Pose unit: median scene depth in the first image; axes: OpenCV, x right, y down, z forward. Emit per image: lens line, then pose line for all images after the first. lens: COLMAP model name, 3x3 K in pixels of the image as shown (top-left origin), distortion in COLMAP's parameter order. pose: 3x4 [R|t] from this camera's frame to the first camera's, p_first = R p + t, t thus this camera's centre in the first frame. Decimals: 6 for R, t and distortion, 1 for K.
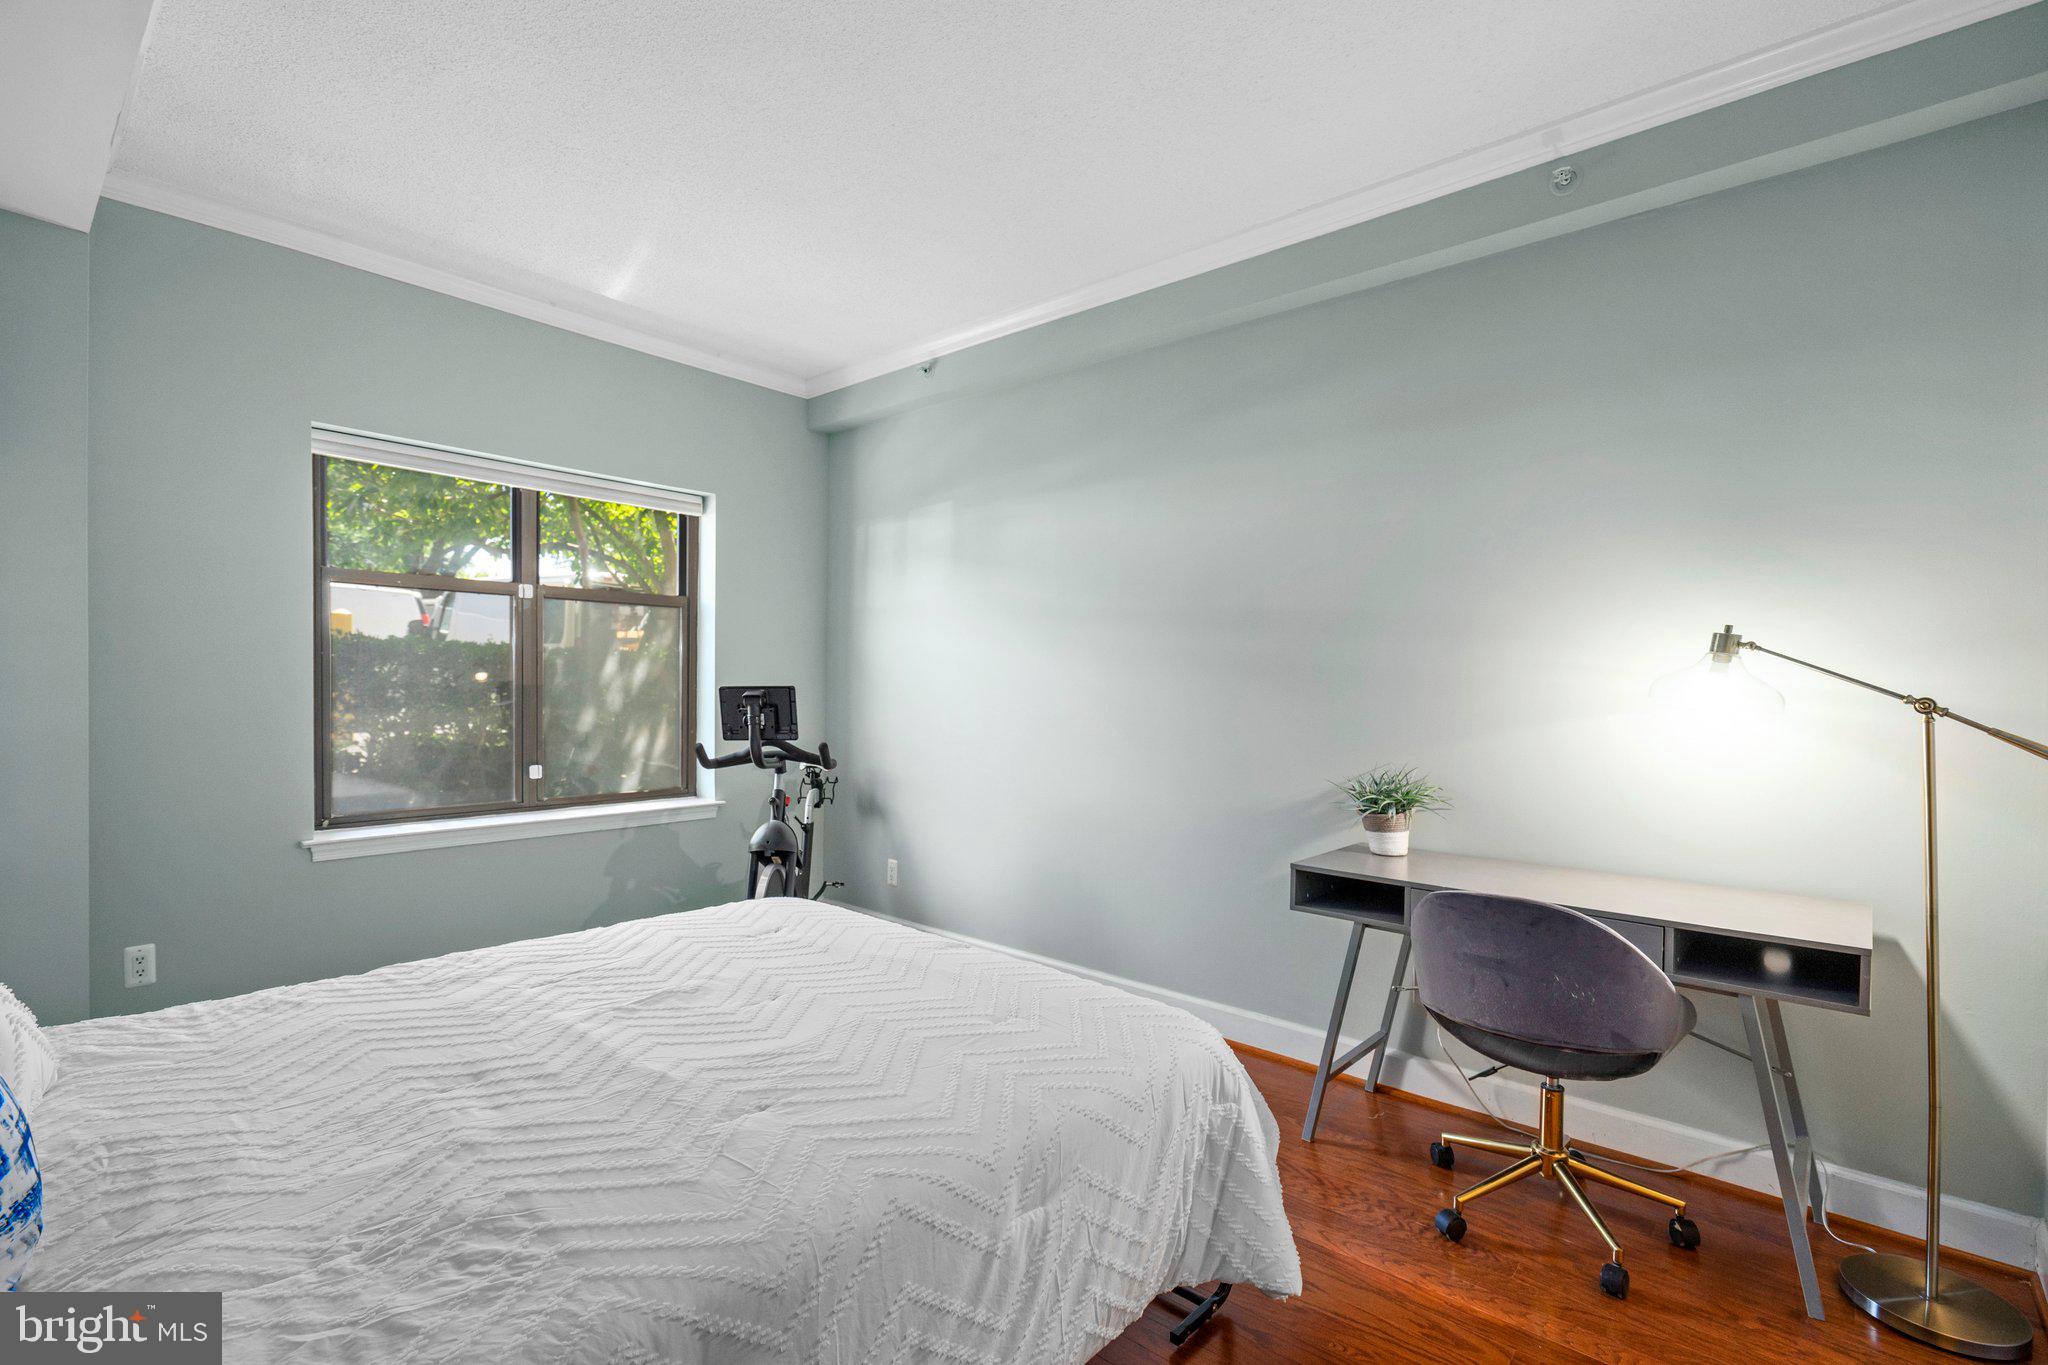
lens RADIAL K [[926.5, 0, 1043.3], [0, 926.5, 703.4], [0, 0, 1]] dist [-0.002572, 0.000813]
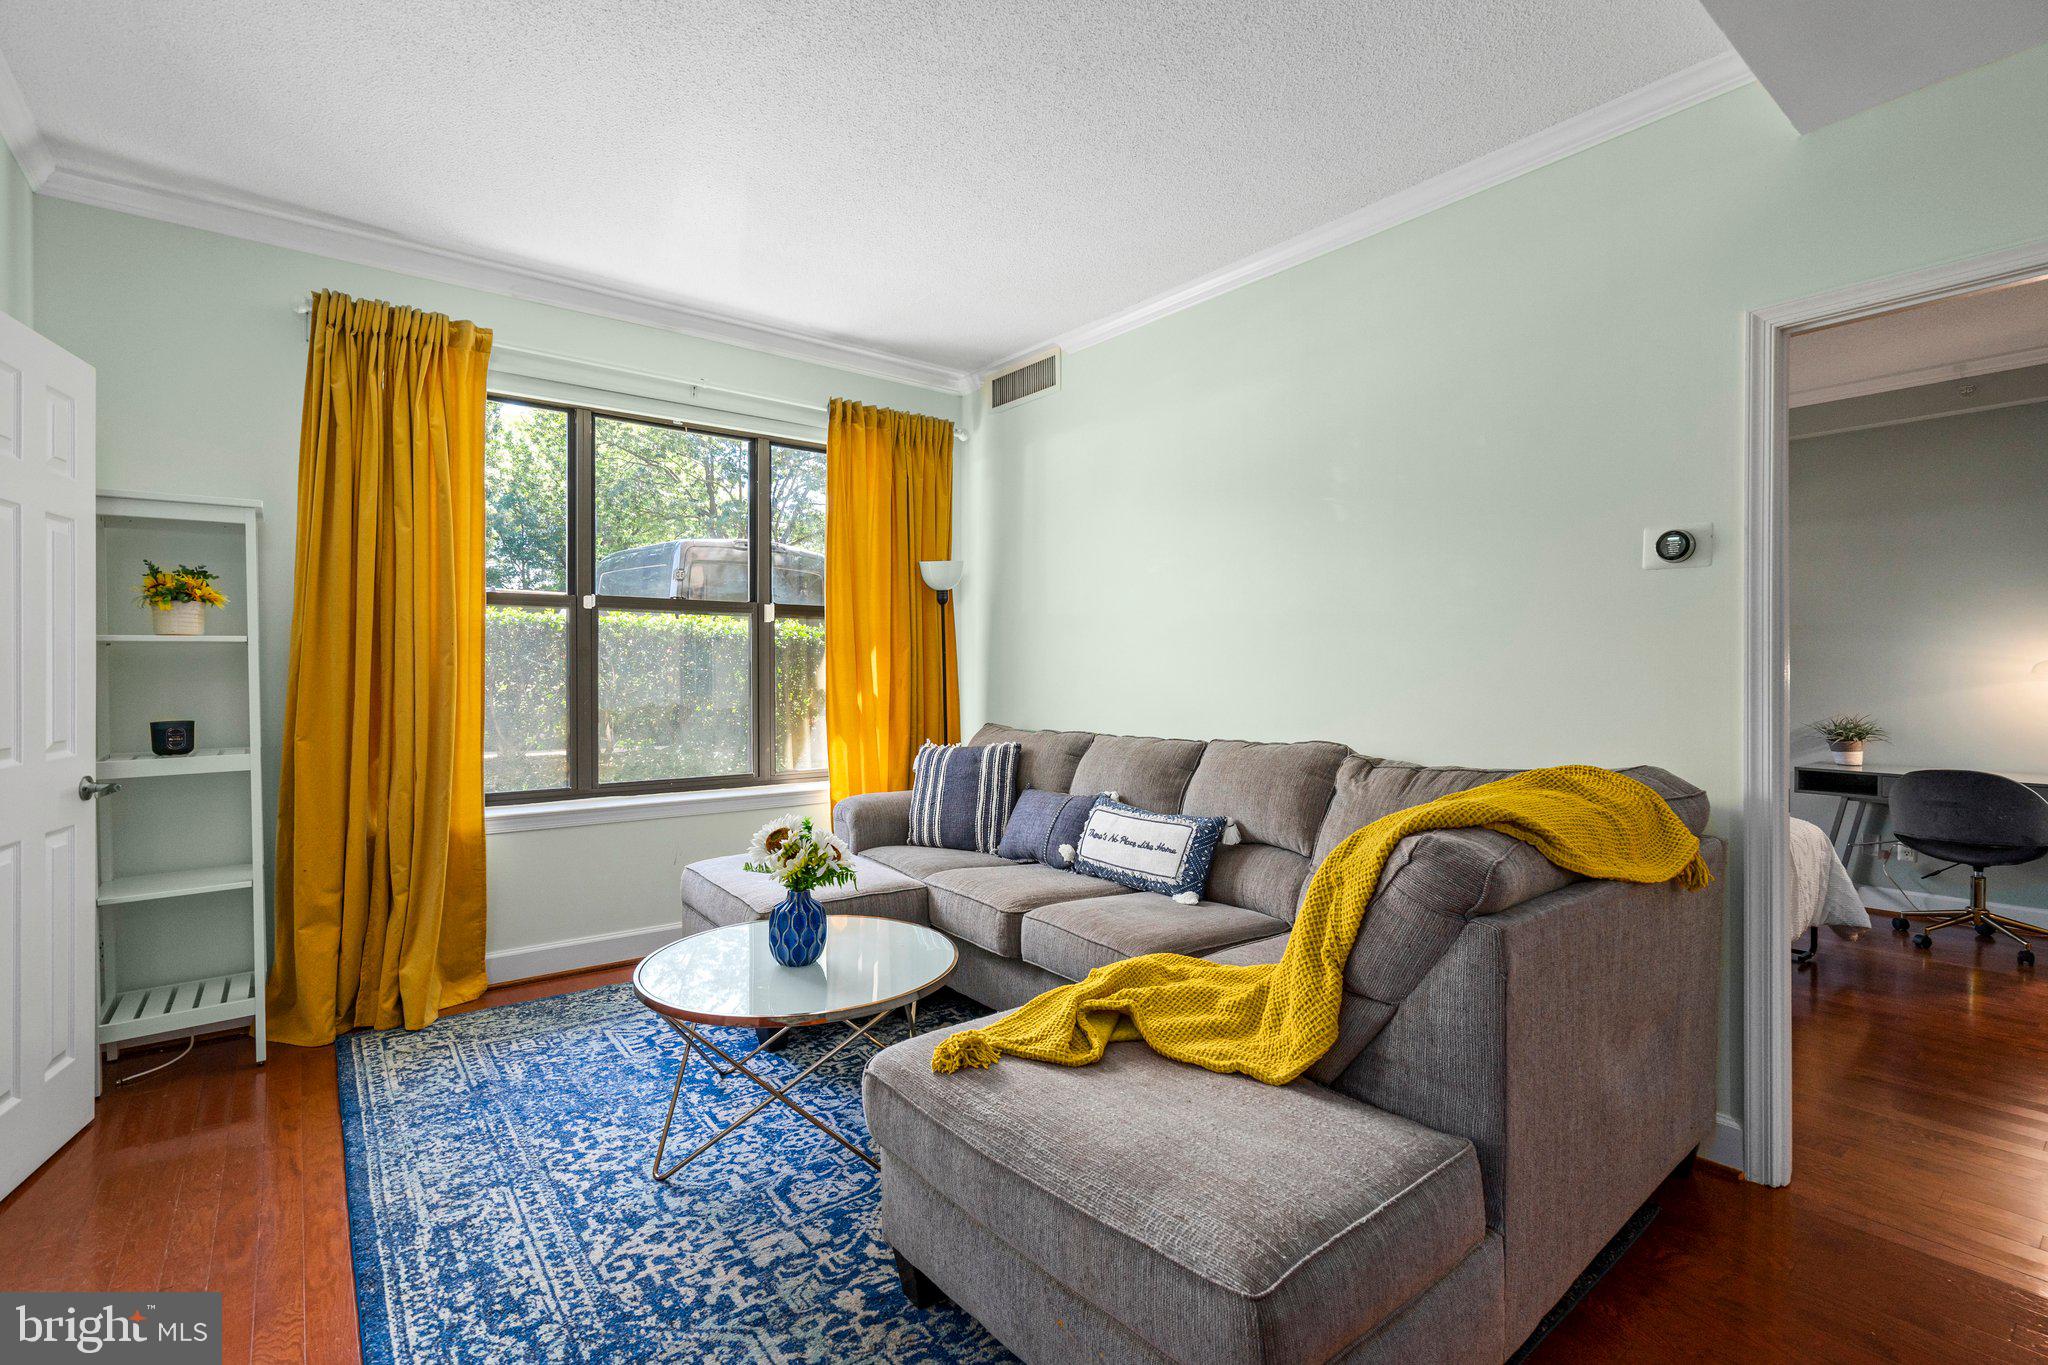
lens RADIAL K [[926.5, 0, 1043.9], [0, 926.5, 666.8], [0, 0, 1]] dist [-0.002572, 0.000813]
pose [[0.981931, -0.005880, -0.189146, -1.217141], [0.002584, 0.999841, -0.017671, 0.008296], [0.189219, 0.016863, 0.981790, -1.549165]]
